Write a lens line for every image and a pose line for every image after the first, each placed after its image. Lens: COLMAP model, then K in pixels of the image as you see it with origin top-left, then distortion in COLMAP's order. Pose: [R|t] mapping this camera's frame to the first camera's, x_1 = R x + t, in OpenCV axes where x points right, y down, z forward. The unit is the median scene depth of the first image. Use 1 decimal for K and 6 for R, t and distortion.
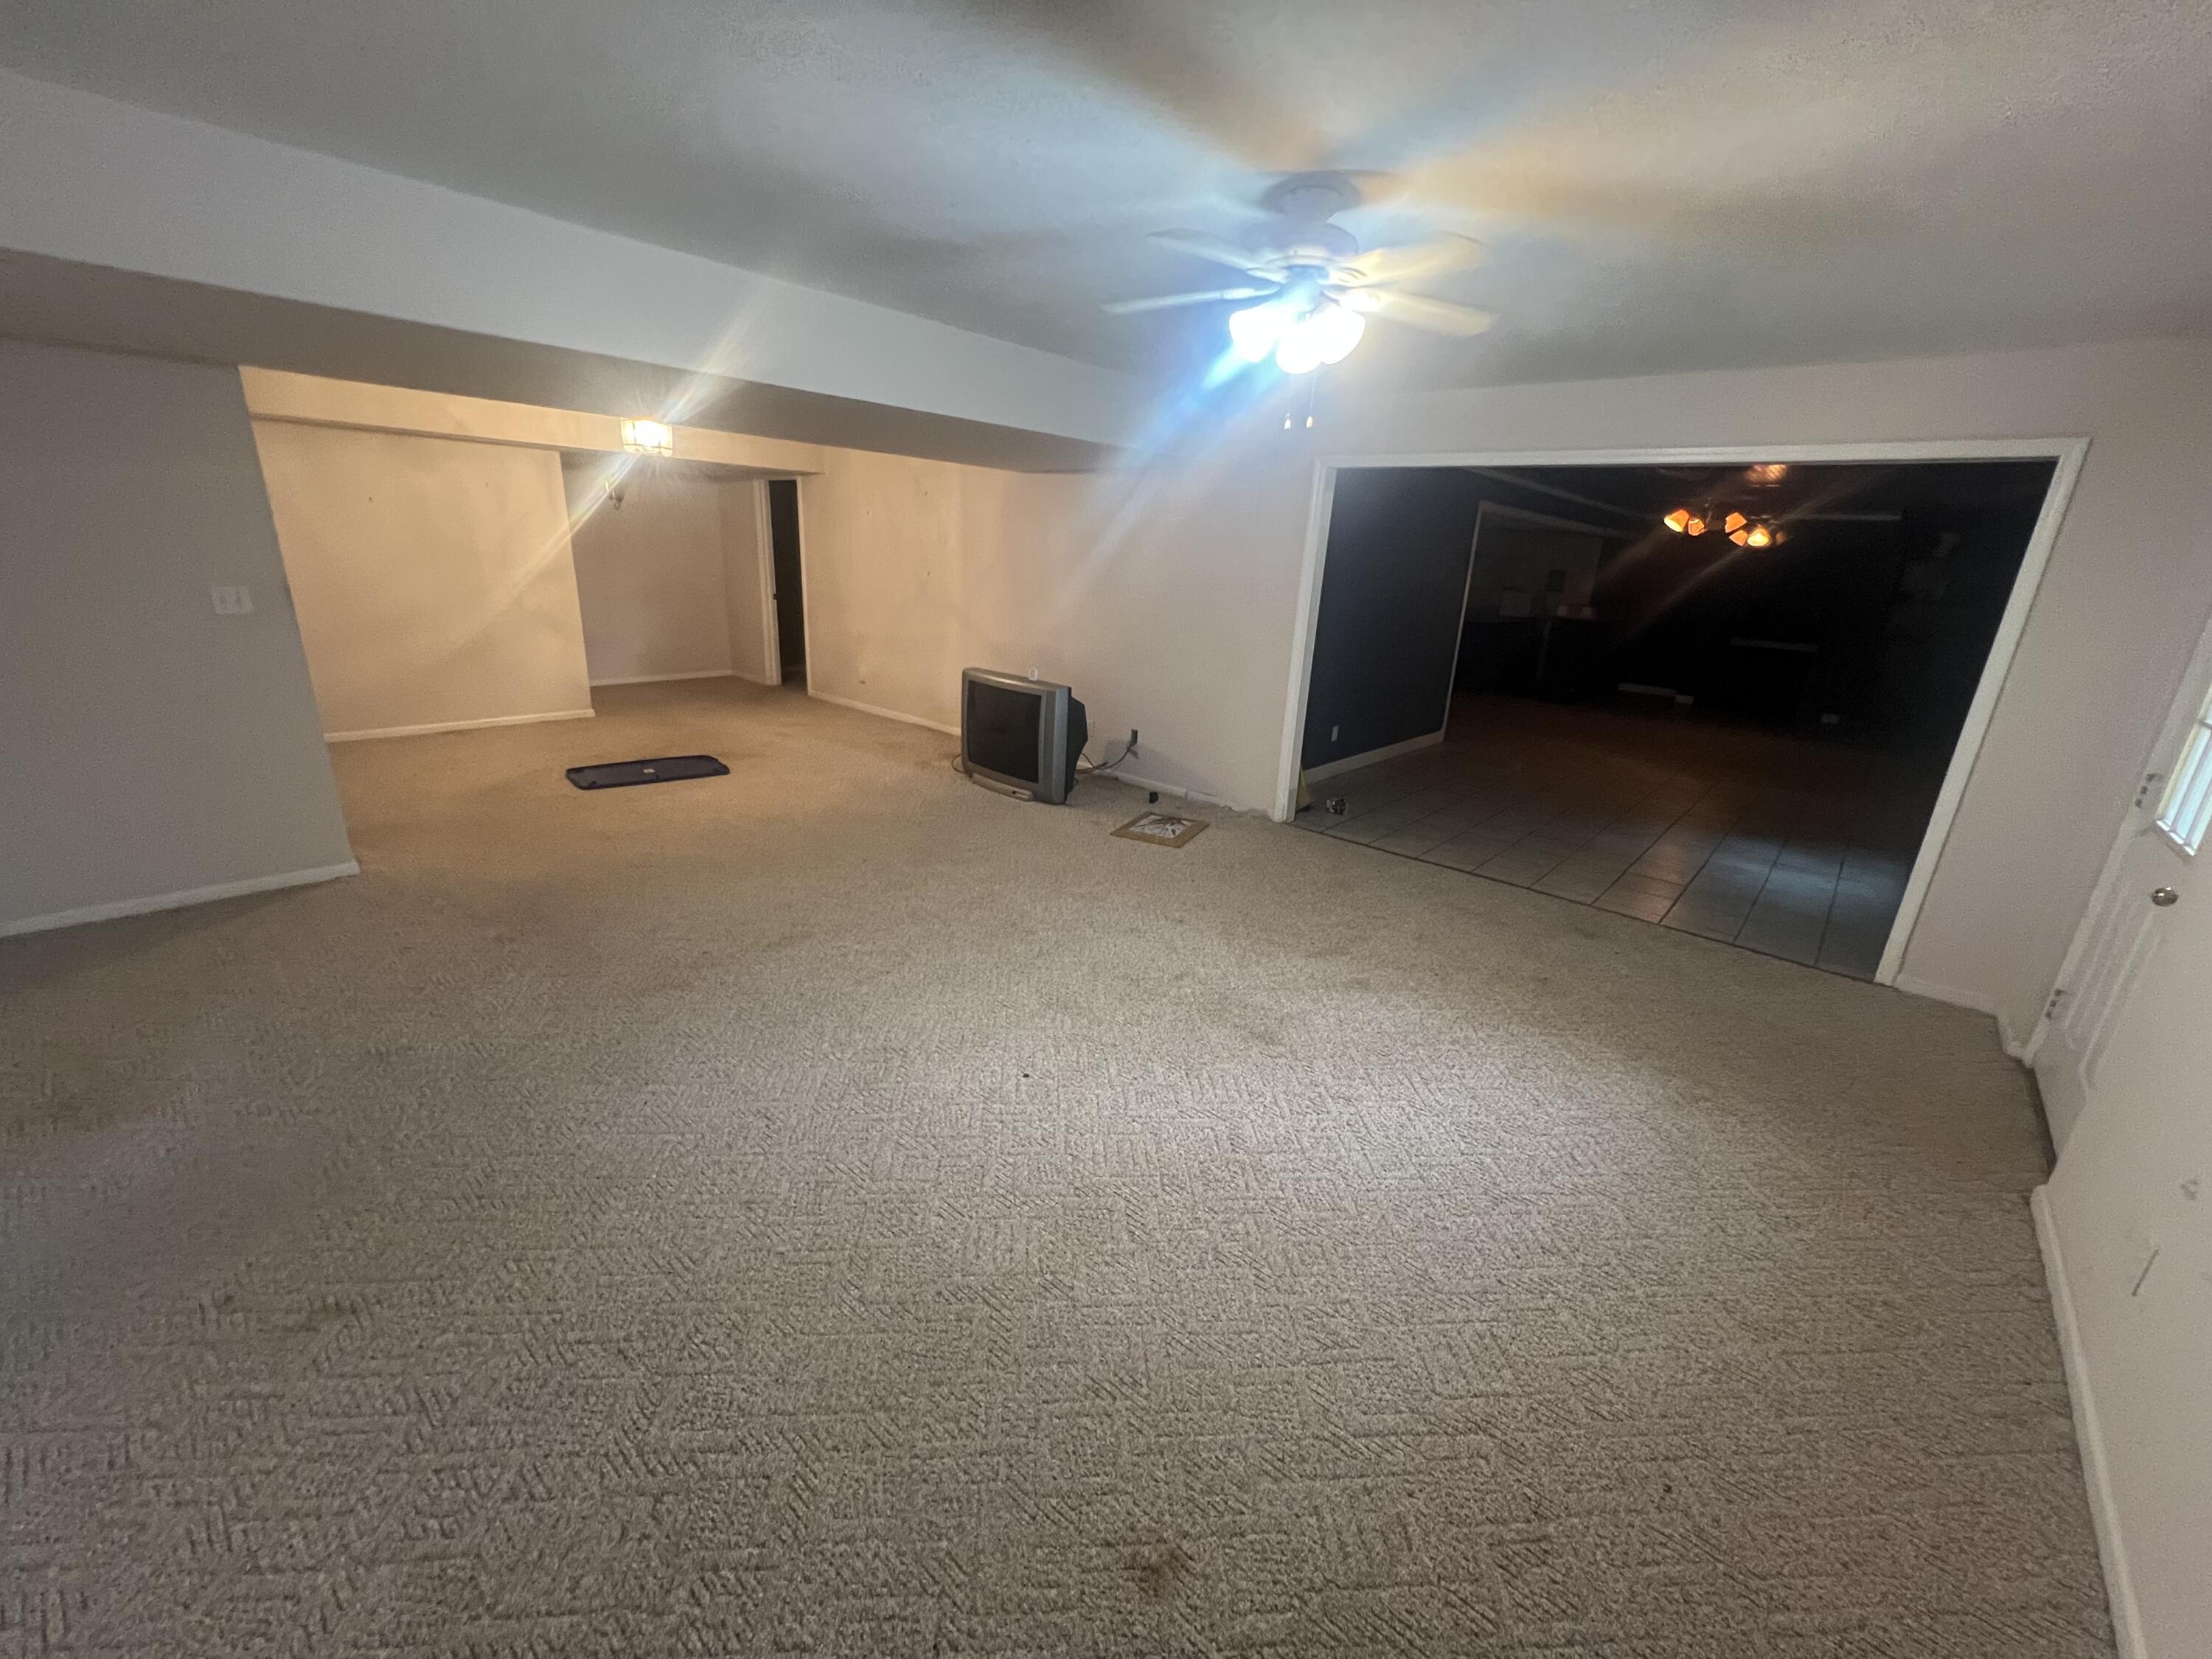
lens RADIAL K [[893.4, 0, 1100.2], [0, 893.4, 830.9], [0, 0, 1]] dist [-0.017801, -0.000183]
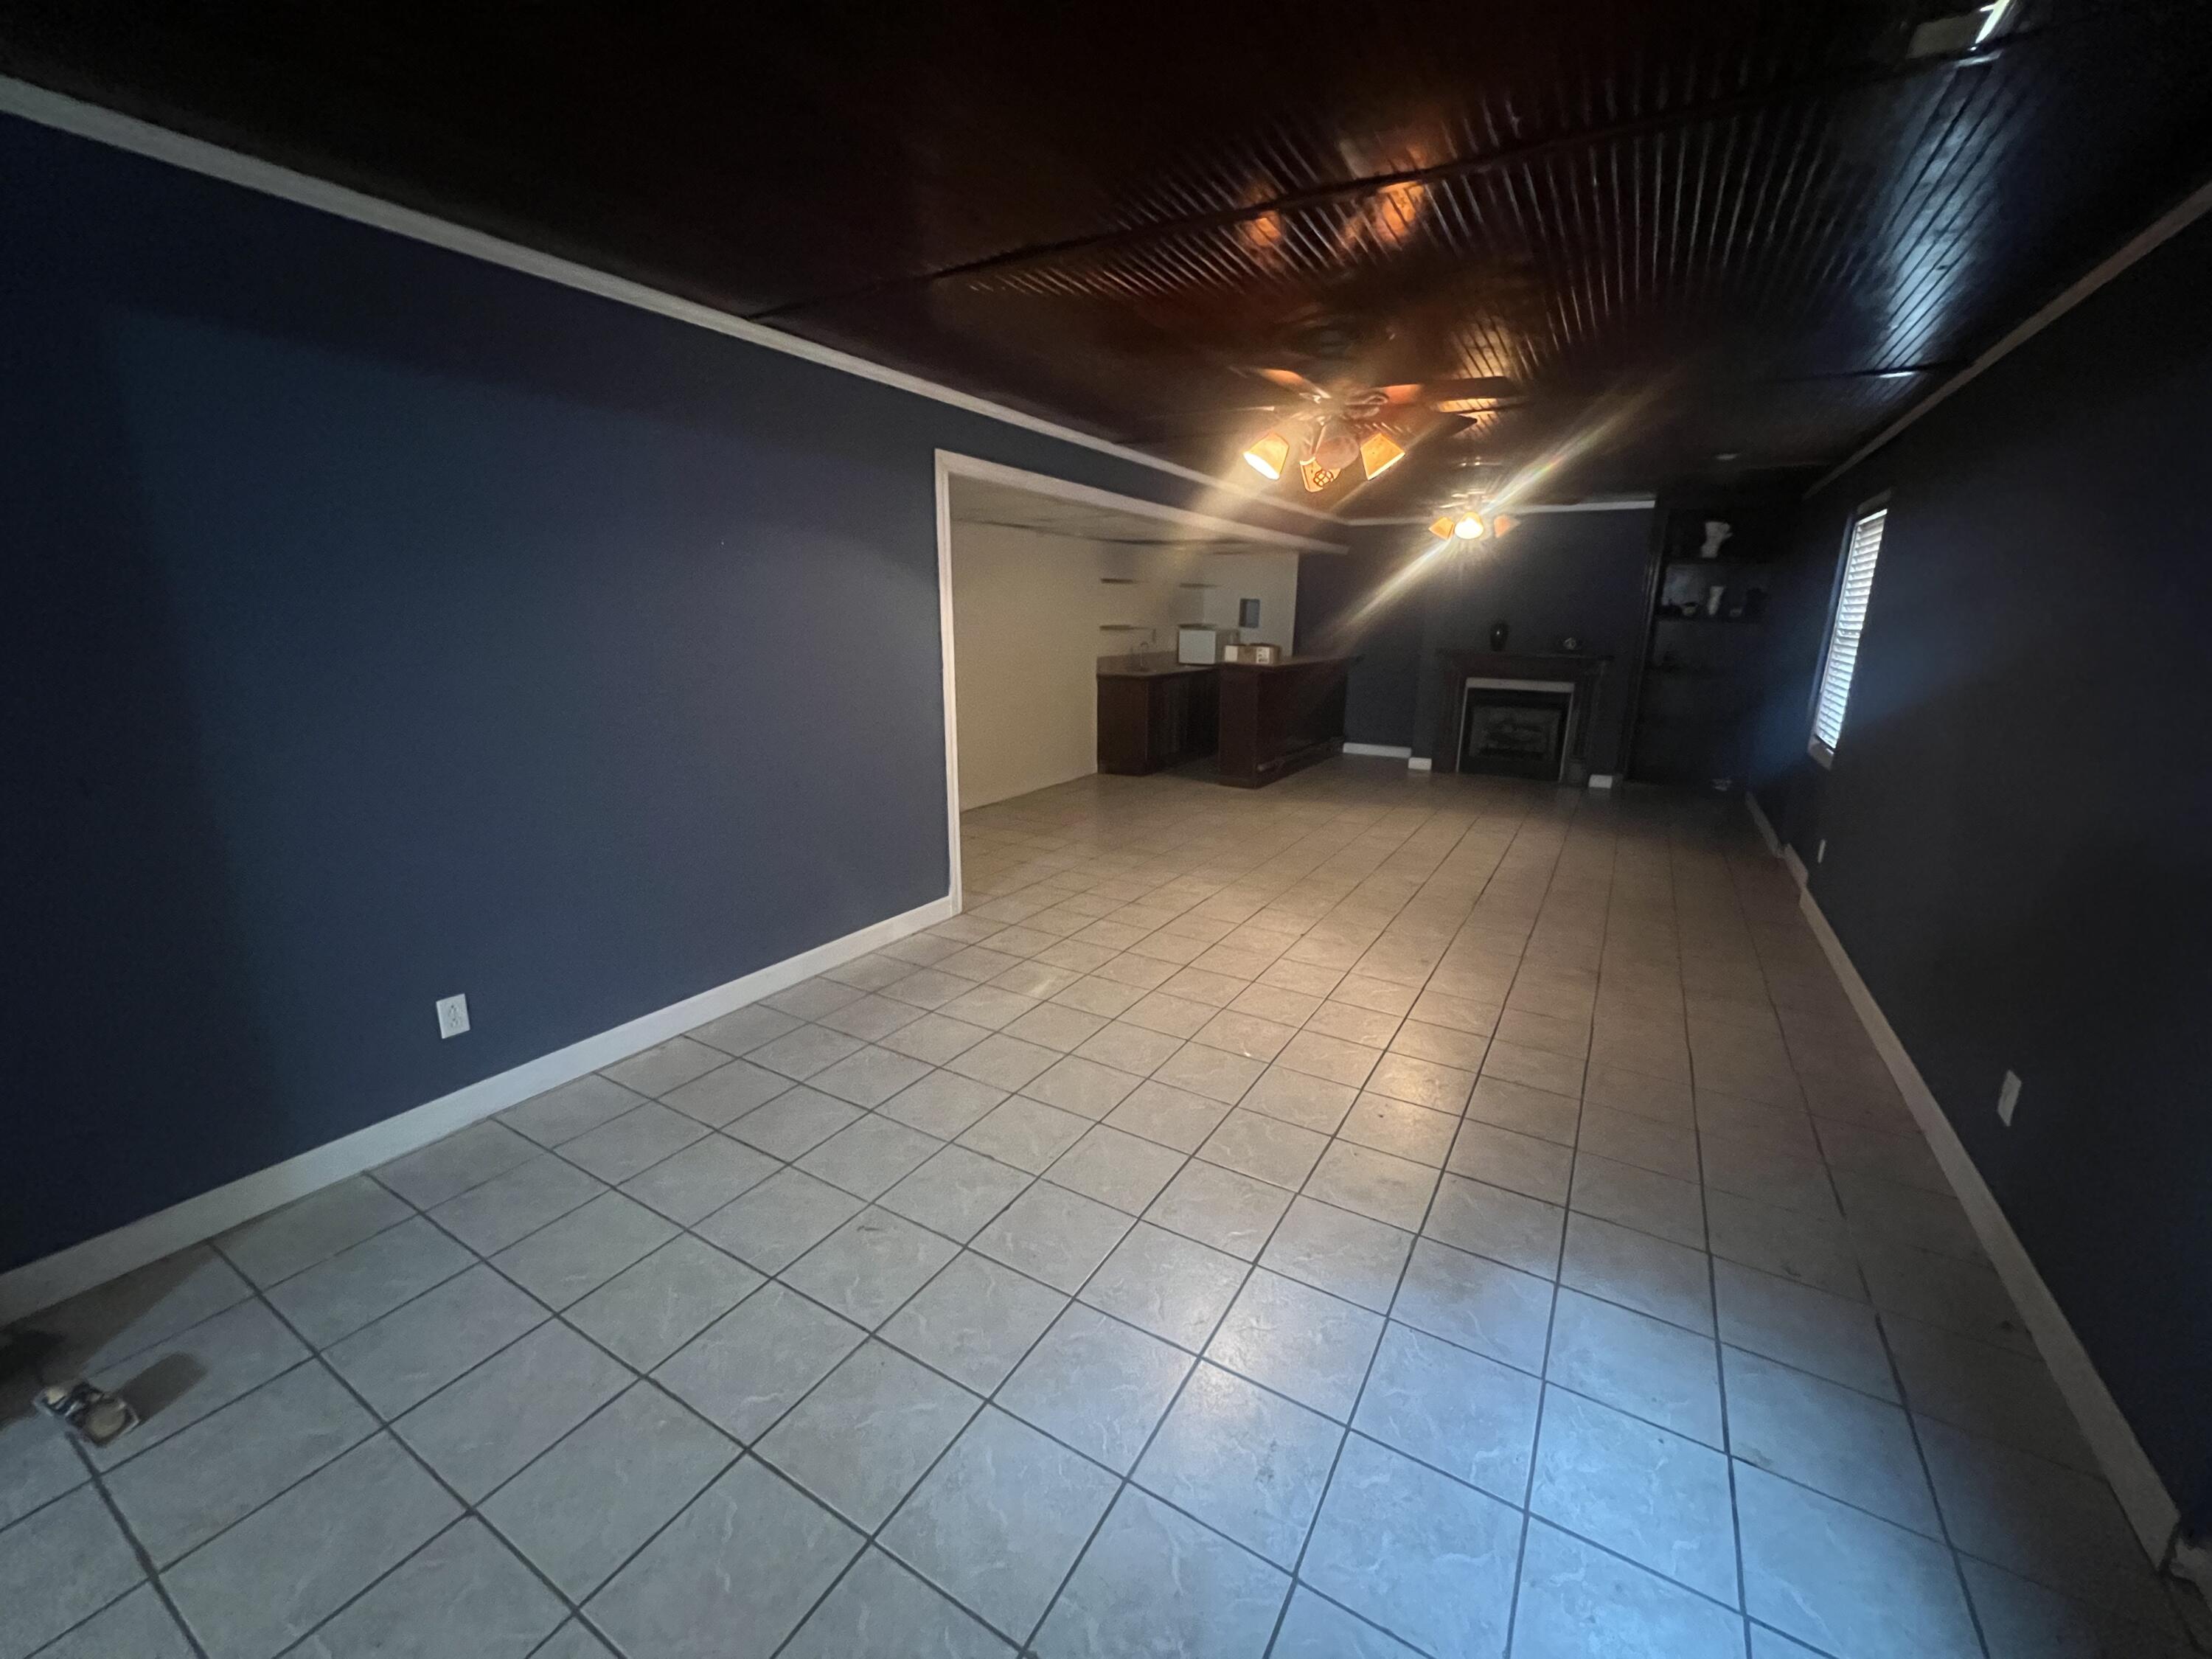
lens RADIAL K [[893.4, 0, 1107.1], [0, 893.4, 829.5], [0, 0, 1]] dist [-0.017801, -0.000183]
pose [[0.979932, -0.082814, 0.181313, 0.290891], [0.093583, 0.994271, -0.051652, -0.087856], [-0.175996, 0.067584, 0.982068, 0.354080]]
